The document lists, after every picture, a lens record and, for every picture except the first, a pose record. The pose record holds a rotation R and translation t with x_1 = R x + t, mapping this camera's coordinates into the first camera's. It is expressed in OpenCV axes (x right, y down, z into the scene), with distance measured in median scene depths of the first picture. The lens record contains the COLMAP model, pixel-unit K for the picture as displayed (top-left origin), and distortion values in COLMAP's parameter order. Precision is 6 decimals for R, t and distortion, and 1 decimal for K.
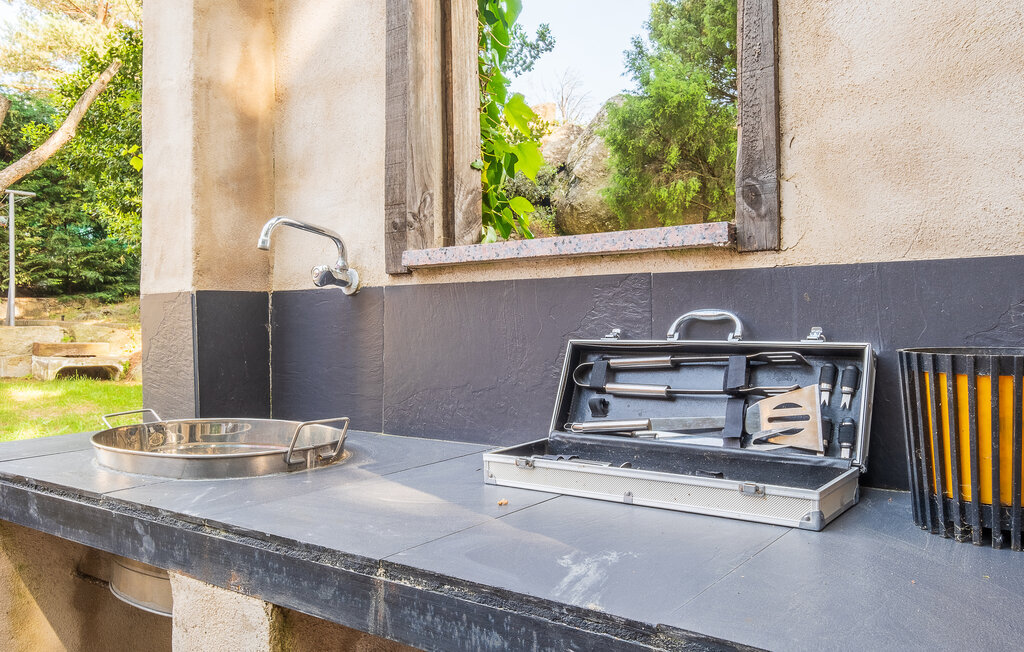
lens RADIAL K [[794.1, 0, 512.0], [0, 794.1, 326.0], [0, 0, 1]] dist [0.000564, -0.000073]
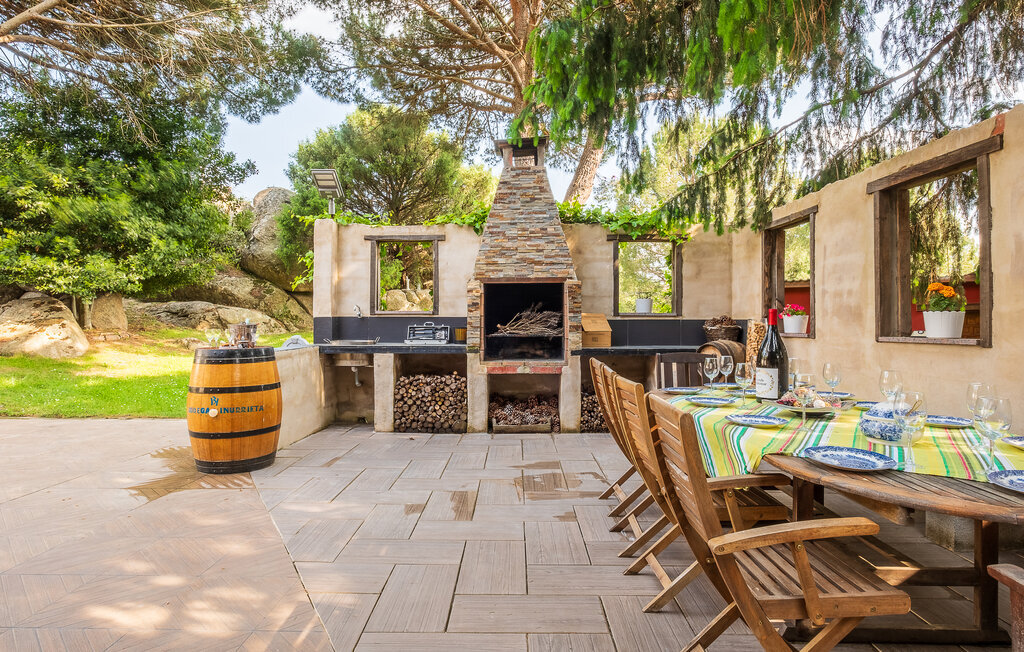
lens RADIAL K [[599.9, 0, 512.0], [0, 599.9, 326.0], [0, 0, 1]] dist [0.002886, 0.001005]
pose [[0.808785, 0.008397, 0.588044, -1.729922], [-0.008359, 0.999961, -0.002782, 0.015730], [-0.588045, -0.002666, 0.808824, -2.861939]]
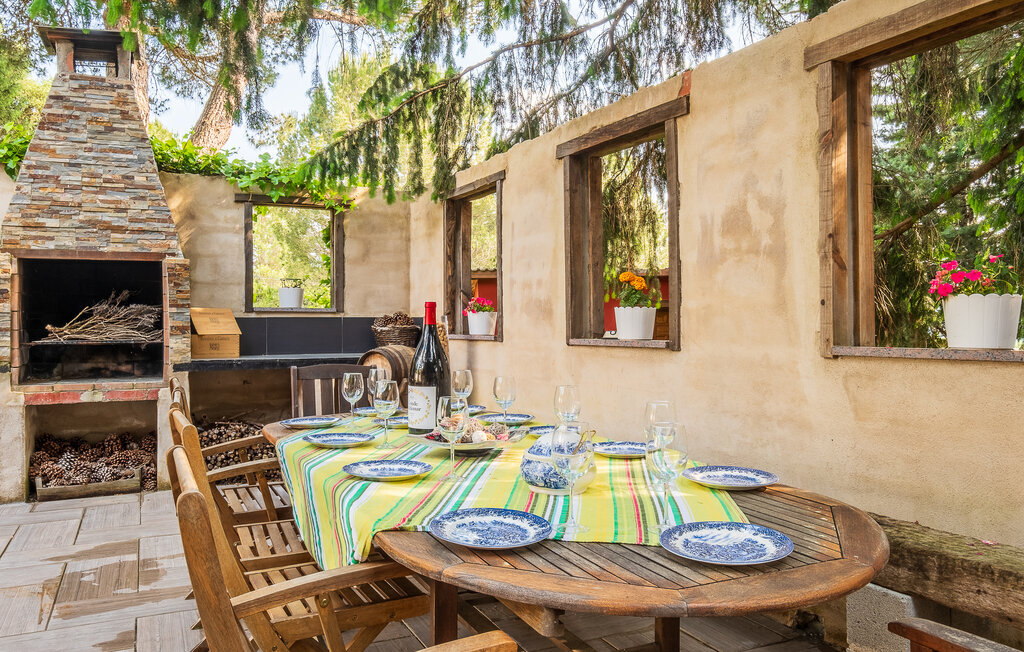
lens RADIAL K [[781.0, 0, 512.0], [0, 781.0, 326.0], [0, 0, 1]] dist [-0.040855, 0.089340]
pose [[0.476504, 0.005297, 0.879156, -1.366336], [-0.001993, 0.999986, -0.004945, 0.011345], [-0.879170, 0.000604, 0.476508, -2.798512]]
